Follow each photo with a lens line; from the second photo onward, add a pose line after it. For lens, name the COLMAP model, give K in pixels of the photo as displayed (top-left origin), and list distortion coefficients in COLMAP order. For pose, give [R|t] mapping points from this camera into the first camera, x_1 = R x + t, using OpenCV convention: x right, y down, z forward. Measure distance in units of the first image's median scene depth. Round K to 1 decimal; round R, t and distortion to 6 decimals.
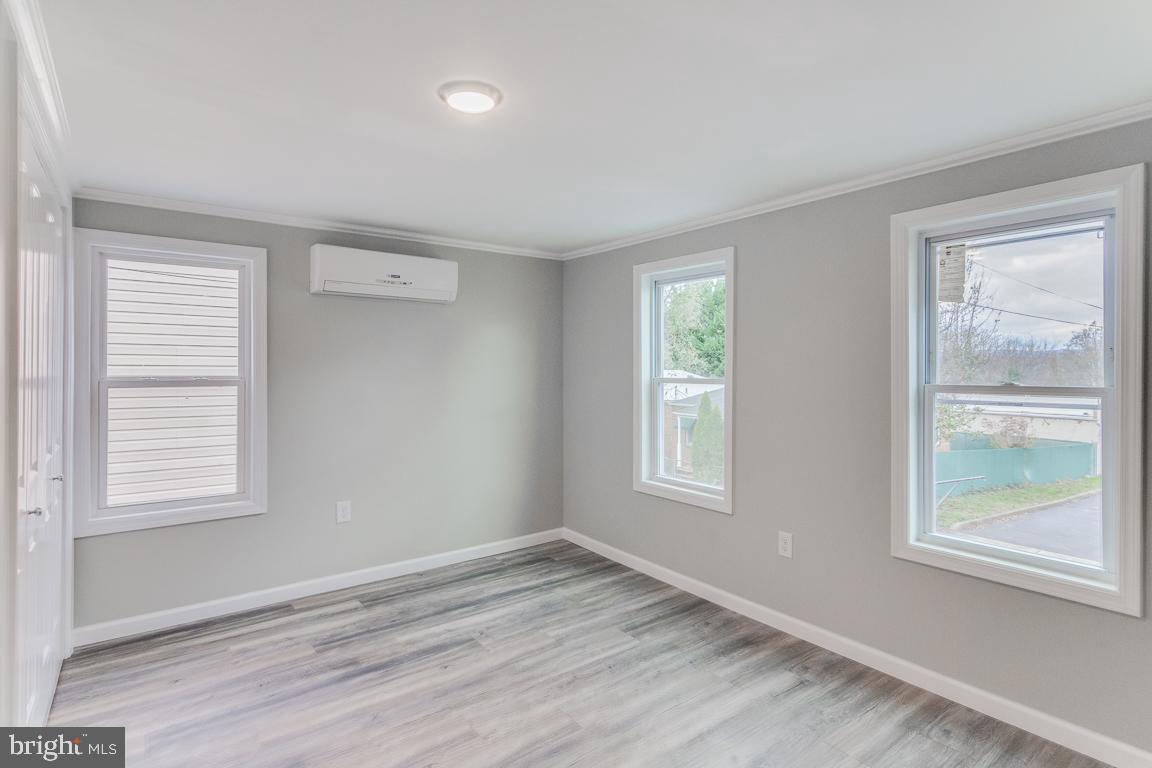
lens RADIAL K [[588.5, 0, 583.3], [0, 588.5, 366.6], [0, 0, 1]] dist [0.002992, 0.001117]
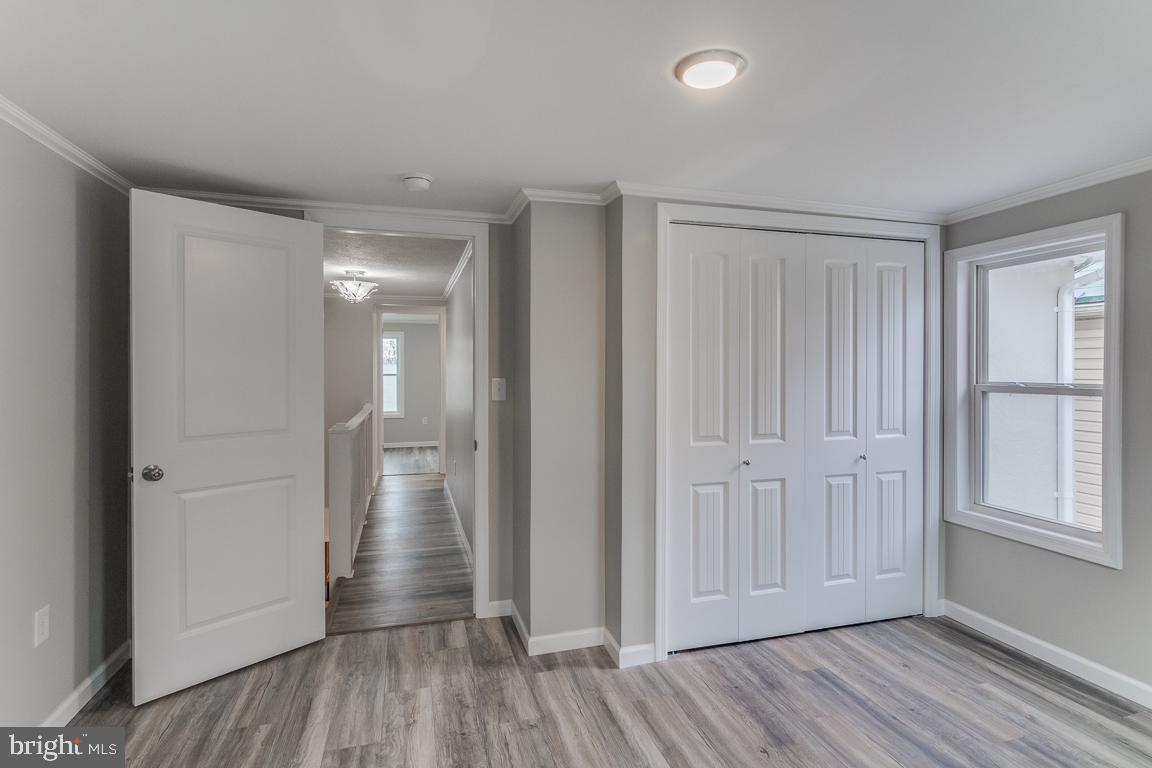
lens RADIAL K [[588.5, 0, 583.3], [0, 588.5, 366.6], [0, 0, 1]] dist [0.002992, 0.001117]
pose [[-0.360557, -0.009678, -0.932687, 0.461986], [-0.000370, 0.999948, -0.010233, 0.001410], [0.932737, -0.003345, -0.360542, 0.742943]]
